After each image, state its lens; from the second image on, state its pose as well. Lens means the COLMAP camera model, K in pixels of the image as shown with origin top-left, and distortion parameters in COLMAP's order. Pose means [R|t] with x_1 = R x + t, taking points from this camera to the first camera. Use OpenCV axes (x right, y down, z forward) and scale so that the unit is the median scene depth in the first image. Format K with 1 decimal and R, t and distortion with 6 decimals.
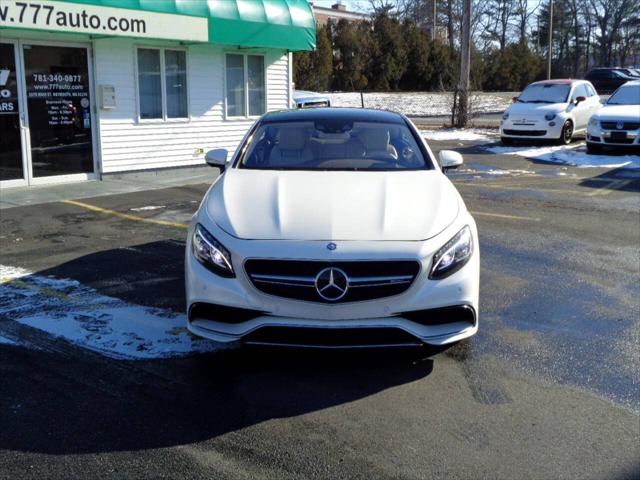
lens RADIAL K [[746.1, 0, 323.1], [0, 746.1, 242.6], [0, 0, 1]] dist [-0.010070, 0.000000]
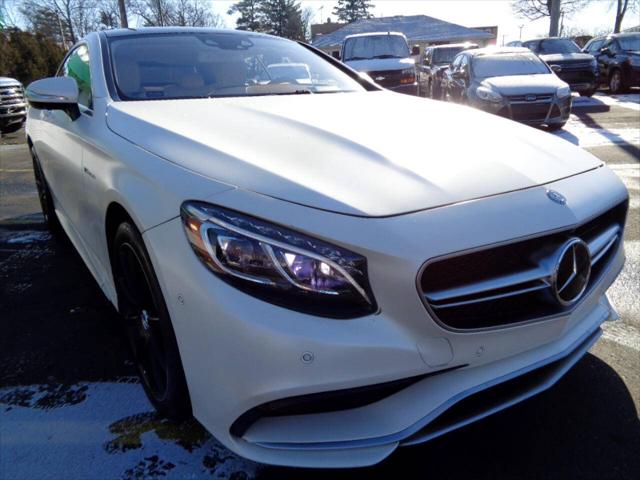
lens RADIAL K [[473.7, 0, 322.1], [0, 473.7, 239.6], [0, 0, 1]] dist [0.009365, 0.000997]
pose [[0.809013, -0.210236, 0.548906, -0.106565], [0.153253, 0.976992, 0.148322, -0.013909], [-0.567460, -0.035873, 0.822619, 0.306552]]
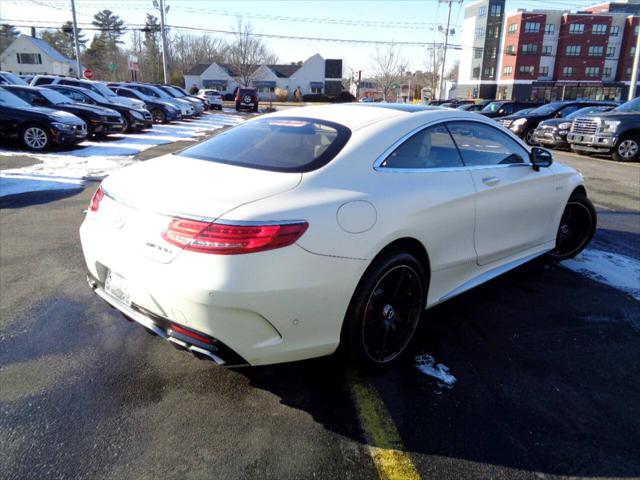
lens RADIAL K [[473.7, 0, 321.1], [0, 473.7, 242.6], [0, 0, 1]] dist [0.009365, 0.000997]
pose [[-0.725666, -0.210896, 0.654928, -0.192215], [0.117481, 0.899910, 0.419953, -0.163193], [-0.677943, 0.381688, -0.628258, 0.864628]]
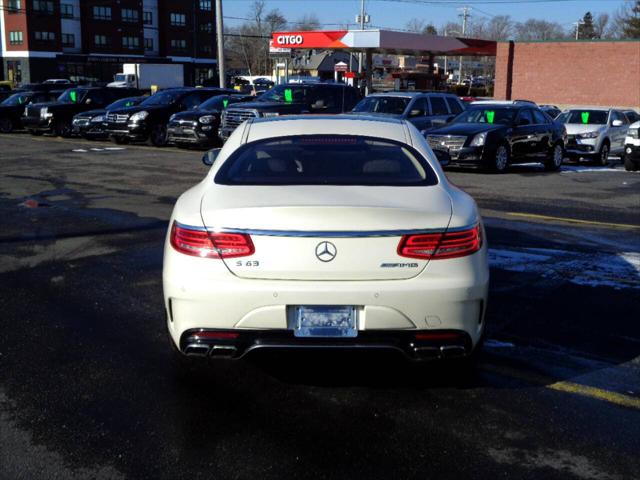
lens RADIAL K [[746.1, 0, 322.4], [0, 746.1, 242.0], [0, 0, 1]] dist [-0.010070, 0.000000]
pose [[-0.999958, -0.006923, -0.006009, 0.013831], [-0.008727, 0.919597, 0.392766, -0.222929], [0.002807, 0.392802, -0.919619, 1.078565]]
